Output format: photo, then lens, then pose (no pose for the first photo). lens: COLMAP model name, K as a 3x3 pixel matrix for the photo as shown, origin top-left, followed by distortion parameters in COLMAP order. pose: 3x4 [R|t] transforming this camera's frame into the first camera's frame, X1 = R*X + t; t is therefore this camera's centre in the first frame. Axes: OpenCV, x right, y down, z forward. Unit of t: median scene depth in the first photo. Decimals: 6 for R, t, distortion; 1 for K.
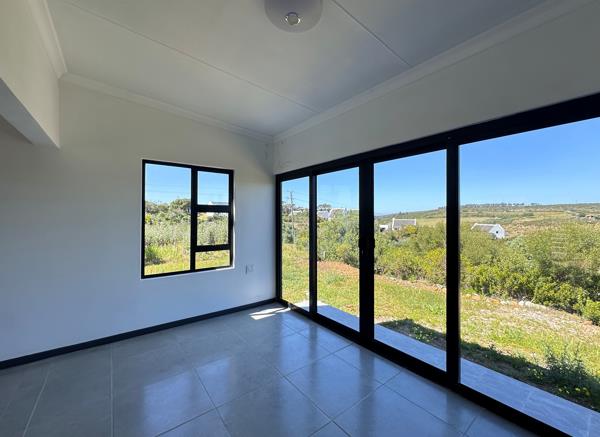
lens RADIAL K [[241.6, 0, 300.0], [0, 241.6, 218.5], [0, 0, 1]] dist [-0.000416, -0.000038]
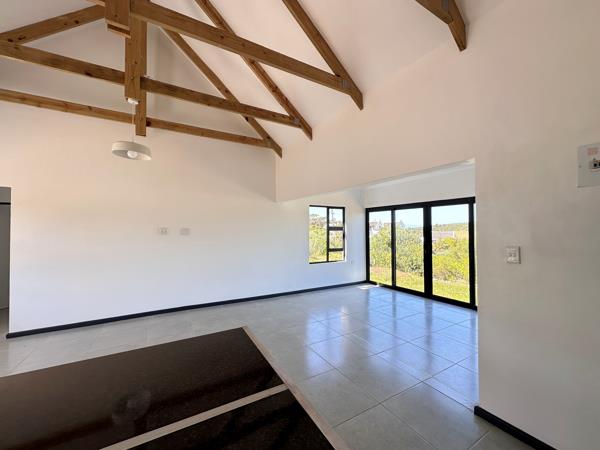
lens RADIAL K [[238.6, 0, 300.0], [0, 238.6, 225.0], [0, 0, 1]] dist [-0.000425, 0.000095]
pose [[0.991998, -0.009782, -0.125878, -0.385446], [0.006478, 0.999624, -0.026632, -0.020011], [0.126091, 0.025603, 0.991688, -0.805730]]
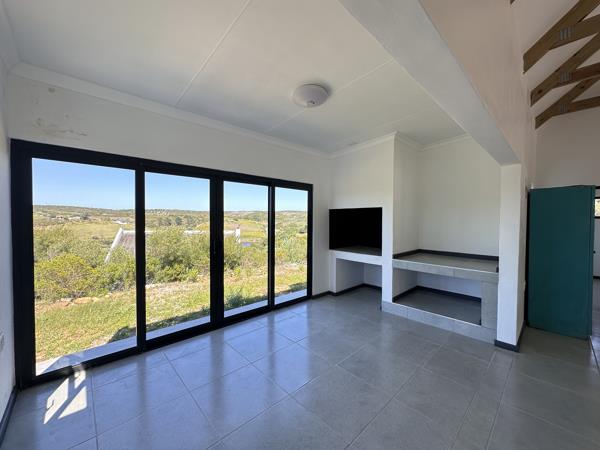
lens RADIAL K [[238.6, 0, 300.0], [0, 238.6, 225.0], [0, 0, 1]] dist [-0.000425, 0.000095]
pose [[-0.090042, -0.022225, 0.995690, -0.694556], [-0.004754, 0.999749, 0.021886, -0.018801], [-0.995927, -0.002763, -0.090125, 0.502800]]
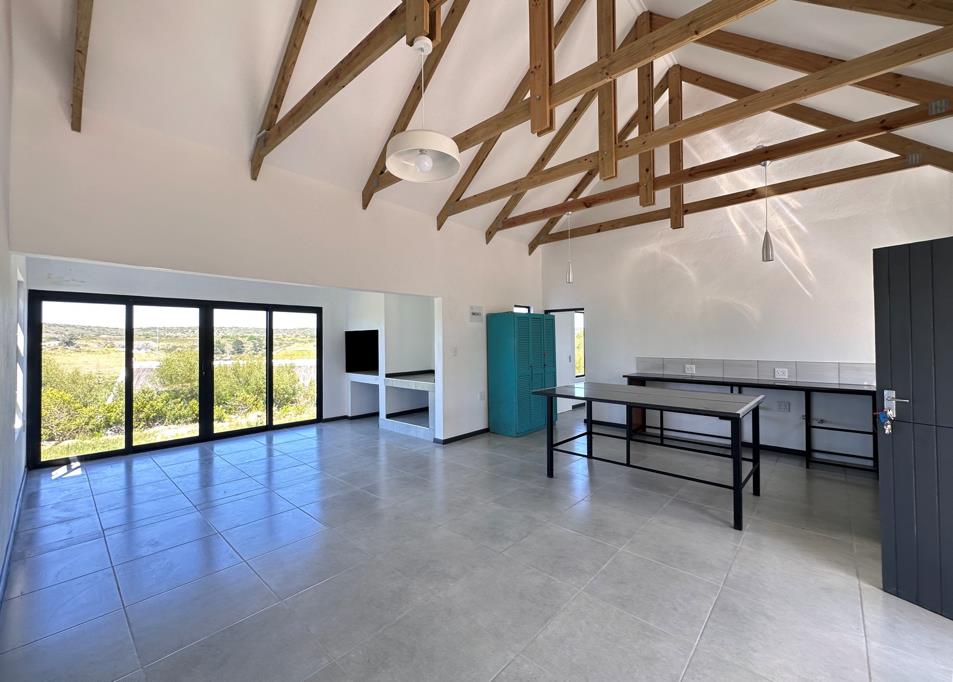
lens RADIAL K [[390.6, 0, 476.9], [0, 390.6, 335.5], [0, 0, 1]] dist [0.000030, 0.000071]
pose [[-0.164077, 0.015186, 0.986331, -1.549783], [0.008561, 0.999866, -0.013970, -0.019372], [-0.986410, 0.006152, -0.164185, -0.097667]]
